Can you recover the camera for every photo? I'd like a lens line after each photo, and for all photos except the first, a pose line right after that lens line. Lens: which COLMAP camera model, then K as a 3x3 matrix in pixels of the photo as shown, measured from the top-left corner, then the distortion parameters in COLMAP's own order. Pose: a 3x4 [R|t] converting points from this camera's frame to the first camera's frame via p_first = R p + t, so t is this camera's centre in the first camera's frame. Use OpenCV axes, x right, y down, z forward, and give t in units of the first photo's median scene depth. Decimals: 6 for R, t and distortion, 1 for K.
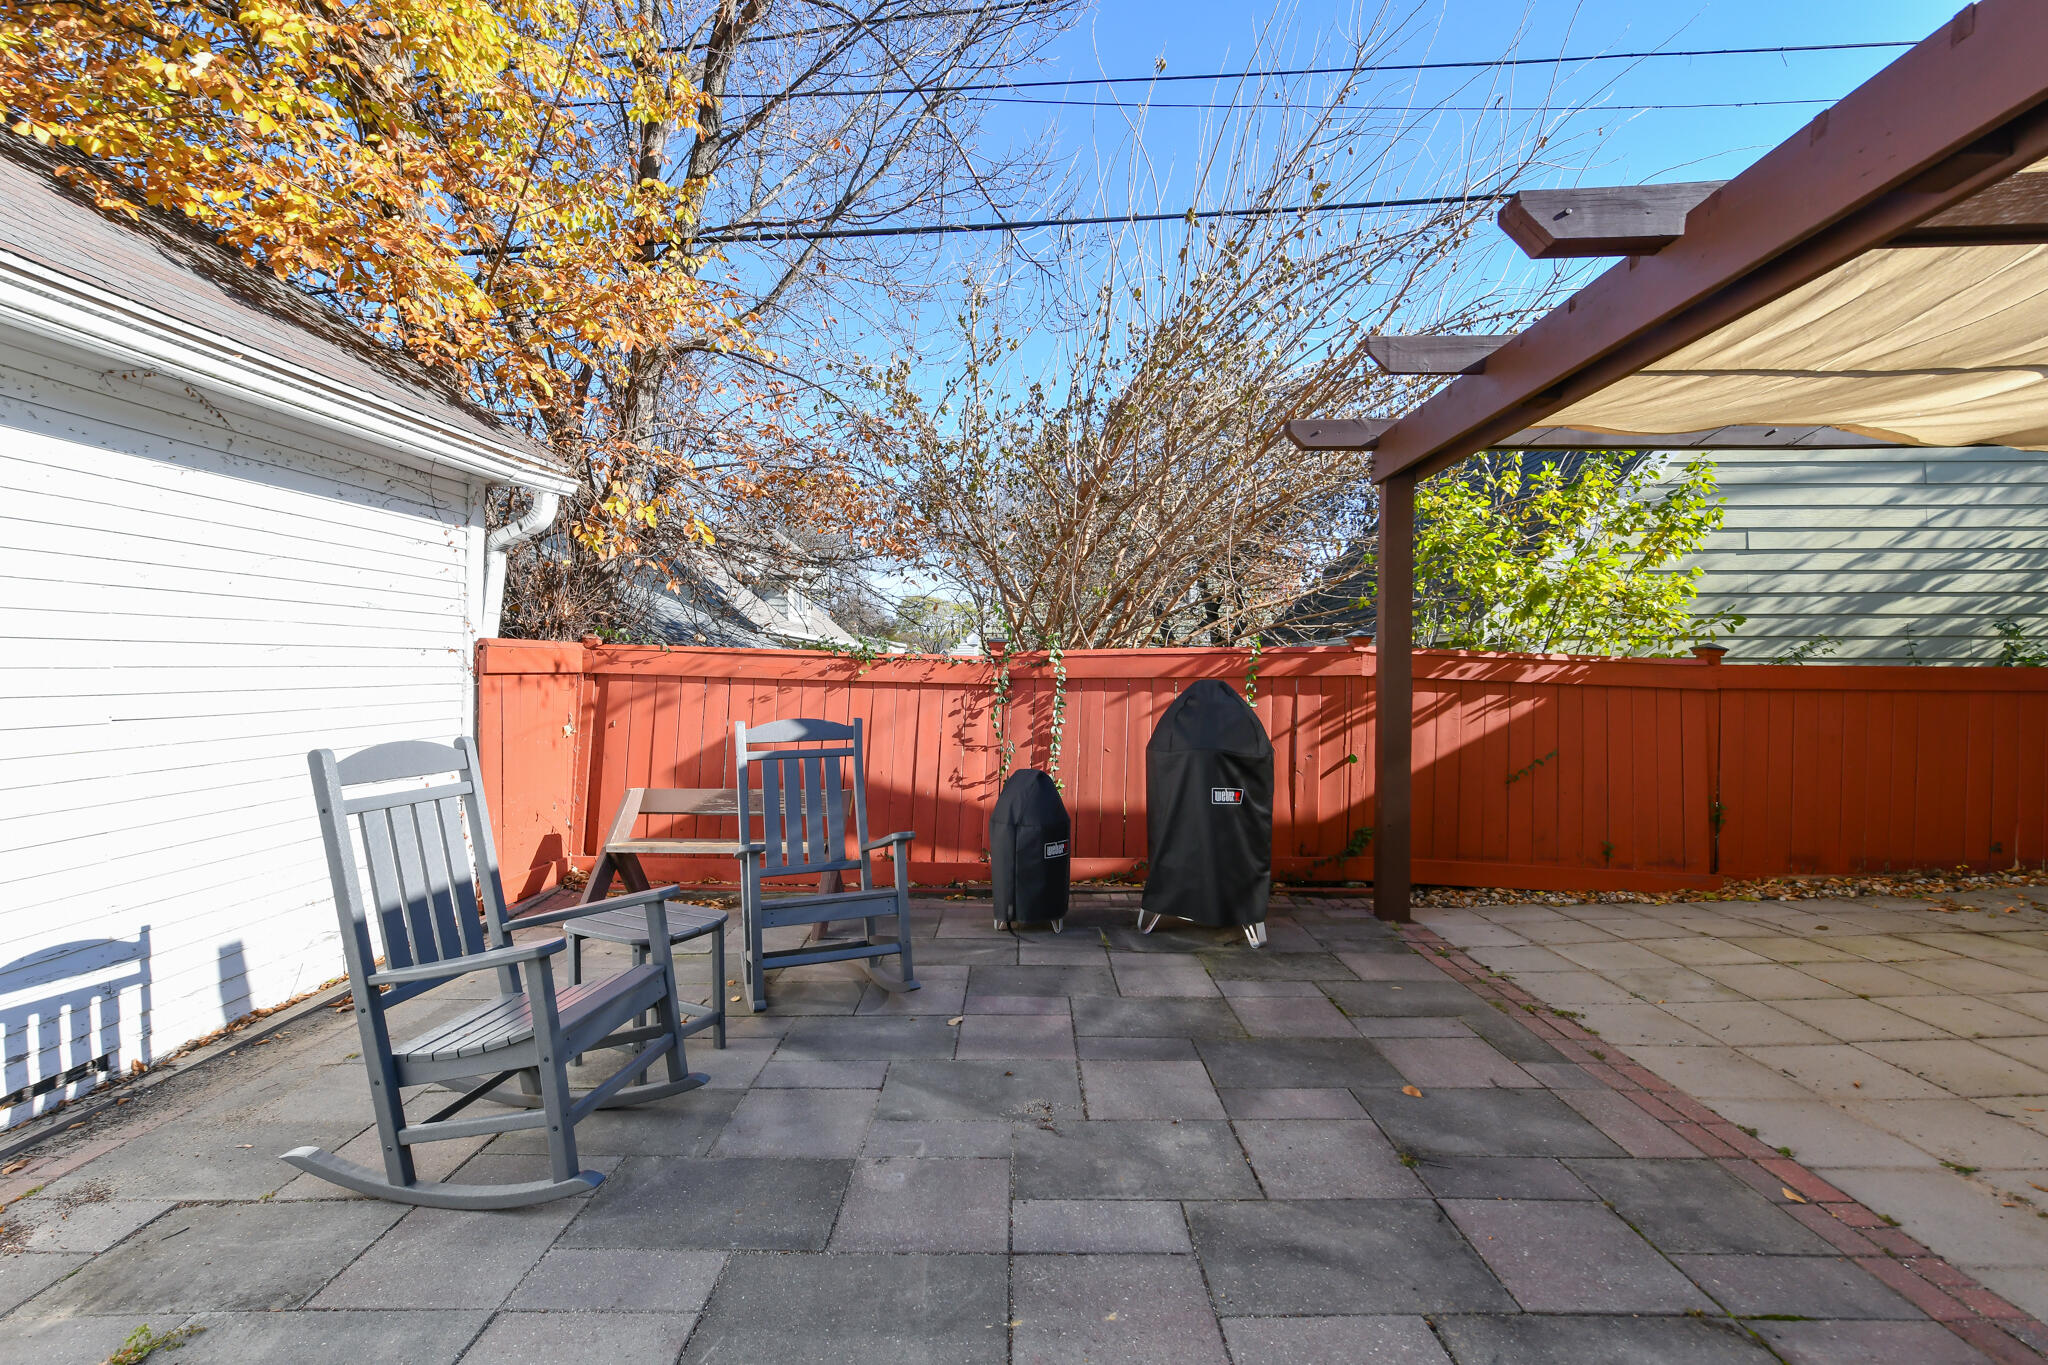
lens RADIAL K [[957.5, 0, 1024.0], [0, 957.5, 682.5], [0, 0, 1]] dist [-0.014041, -0.000405]
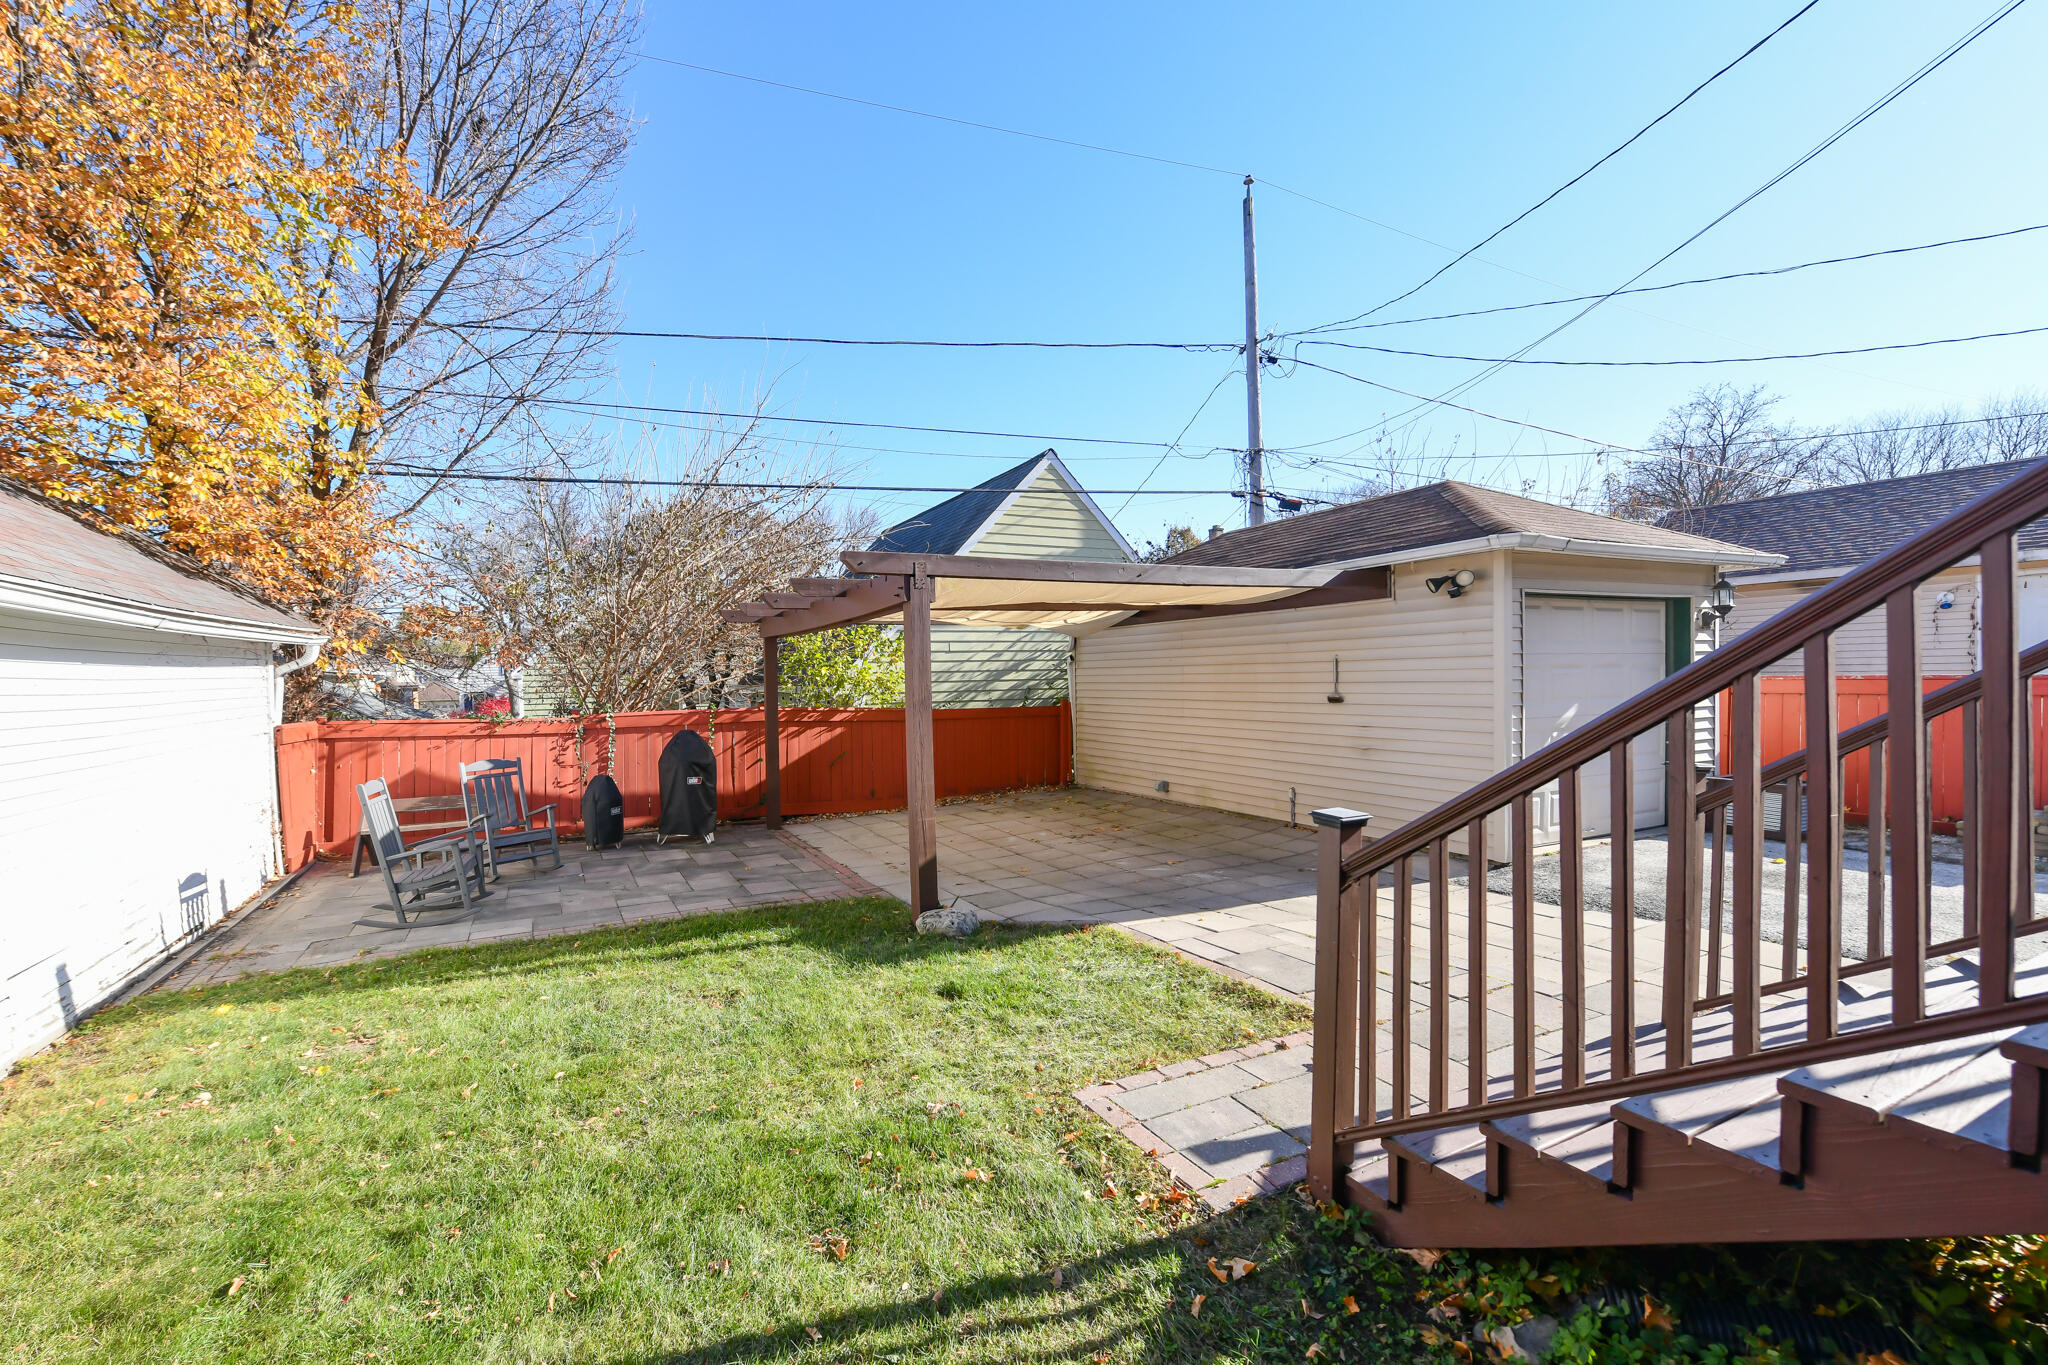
lens RADIAL K [[1029.5, 0, 1024.0], [0, 1029.5, 682.5], [0, 0, 1]] dist [-0.001876, -0.000382]
pose [[0.899093, -0.032384, 0.436557, -0.127345], [0.026856, 0.999462, 0.018830, -0.120571], [-0.436932, -0.005205, 0.899479, -1.329617]]
